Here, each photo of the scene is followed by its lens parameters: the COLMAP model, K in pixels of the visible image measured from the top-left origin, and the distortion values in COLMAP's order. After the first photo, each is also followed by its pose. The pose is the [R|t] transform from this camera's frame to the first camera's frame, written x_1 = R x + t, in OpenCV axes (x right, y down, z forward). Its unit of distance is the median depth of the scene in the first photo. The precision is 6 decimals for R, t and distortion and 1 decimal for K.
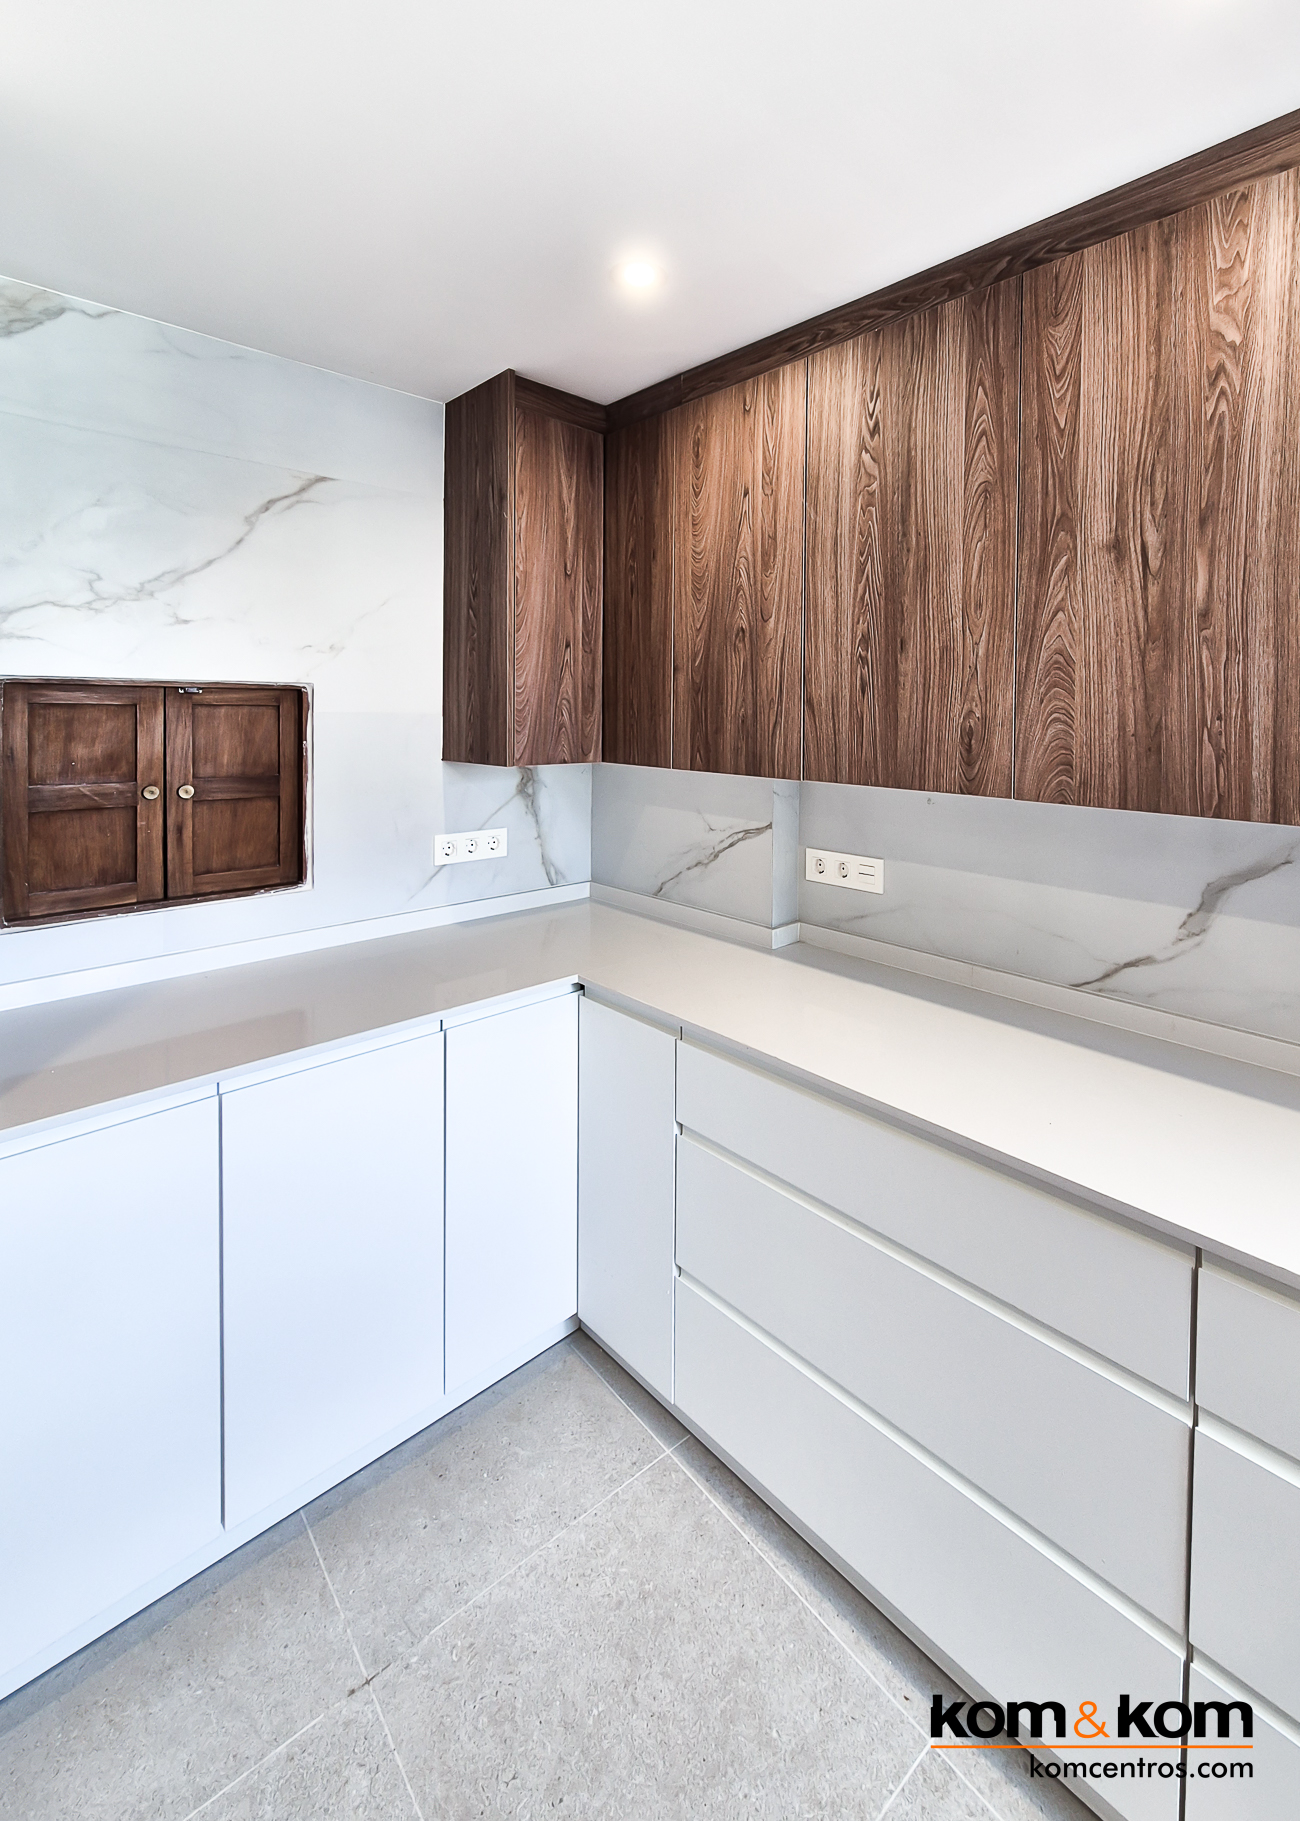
lens RADIAL K [[802.9, 0, 634.6], [0, 802.9, 729.6], [0, 0, 1]] dist [-0.001900, 0.000072]
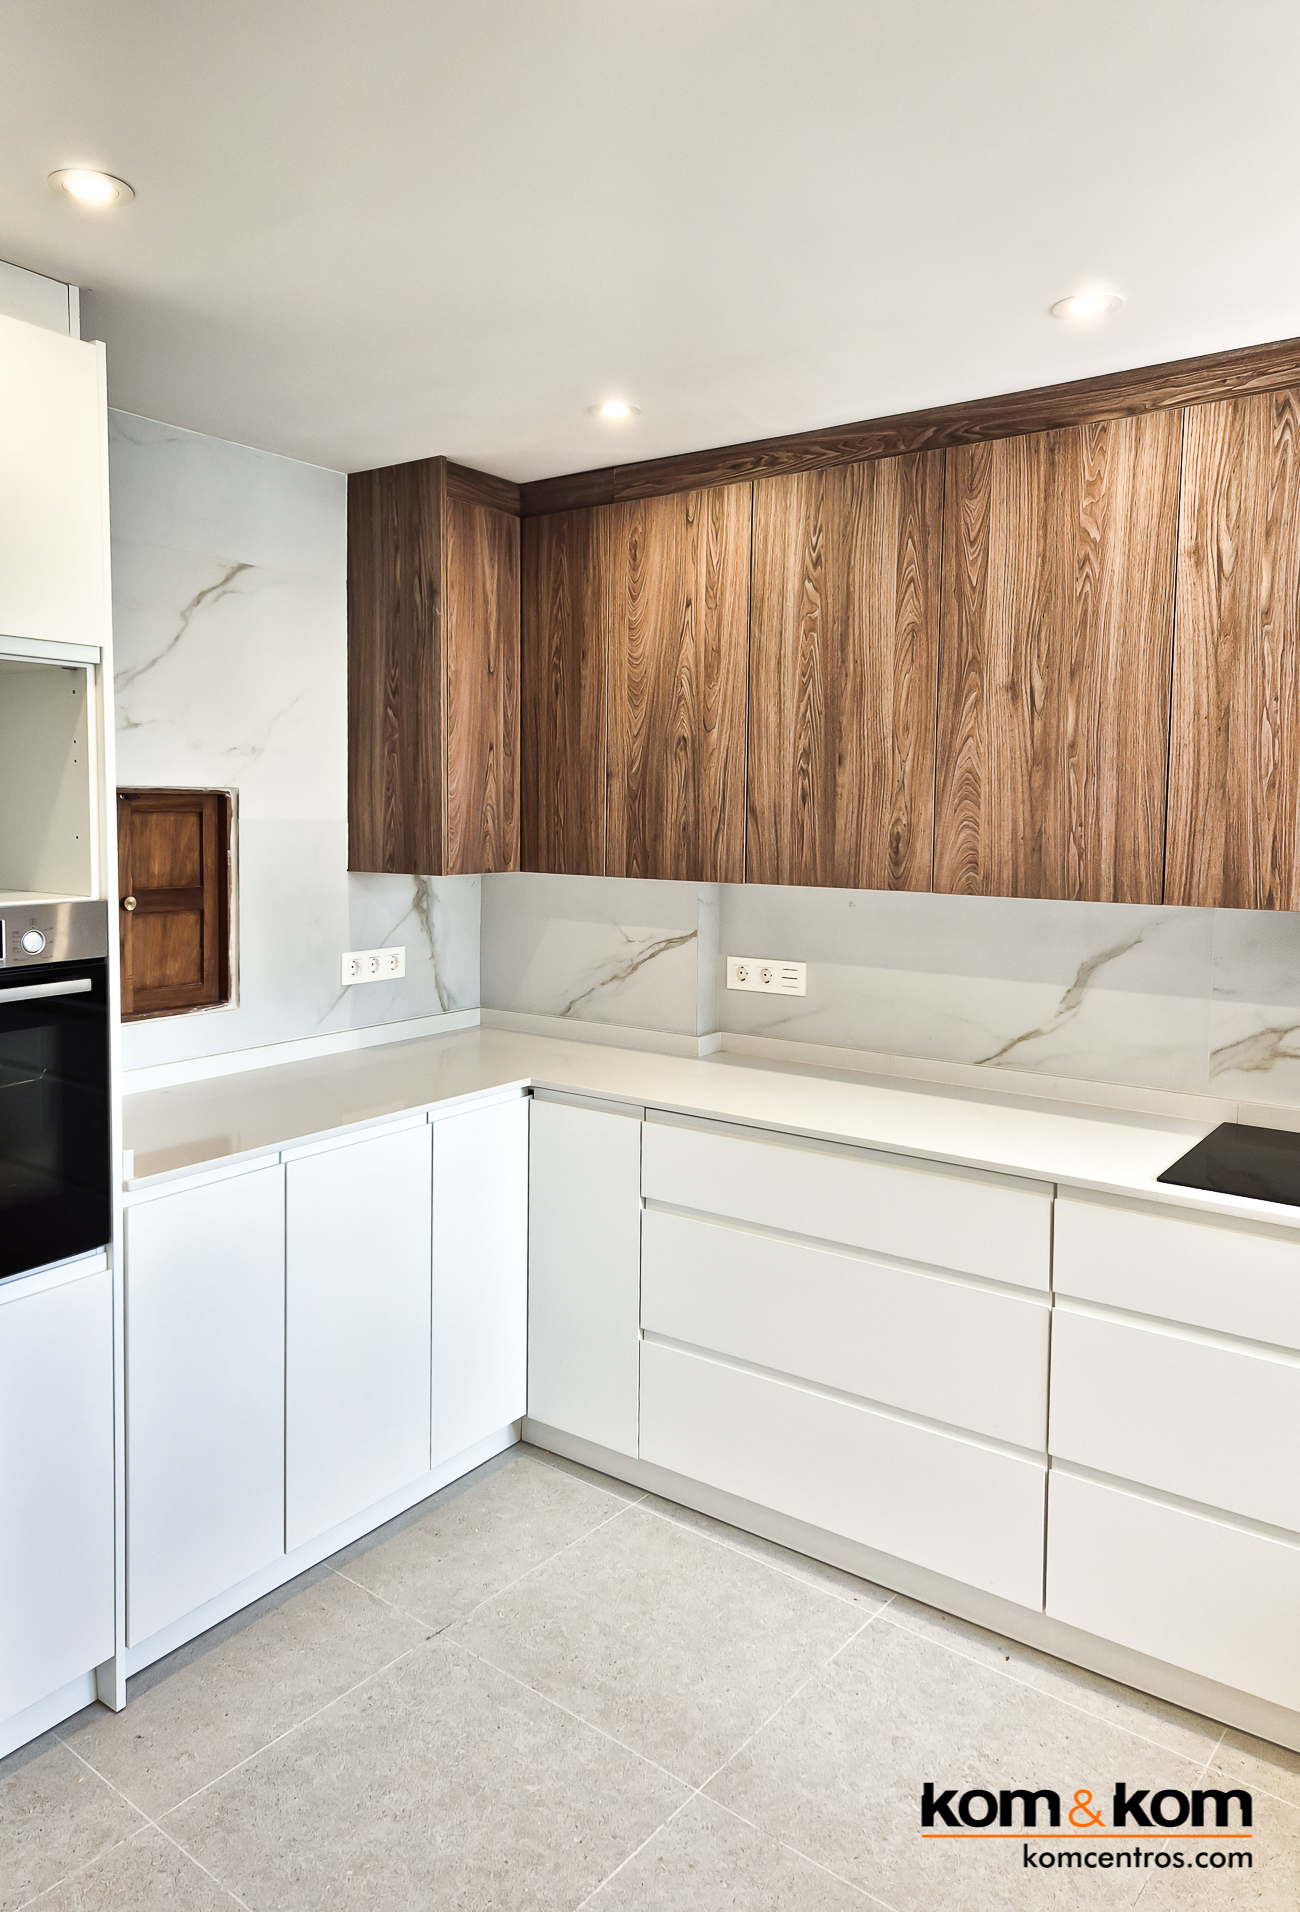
lens RADIAL K [[1297.3, 0, 598.9], [0, 1297.3, 893.4], [0, 0, 1]] dist [0.060029, -0.035592]
pose [[0.978915, -0.011125, 0.203963, -0.356588], [0.002770, 0.999147, 0.041203, 0.005187], [-0.204247, -0.039769, 0.978111, -0.692133]]
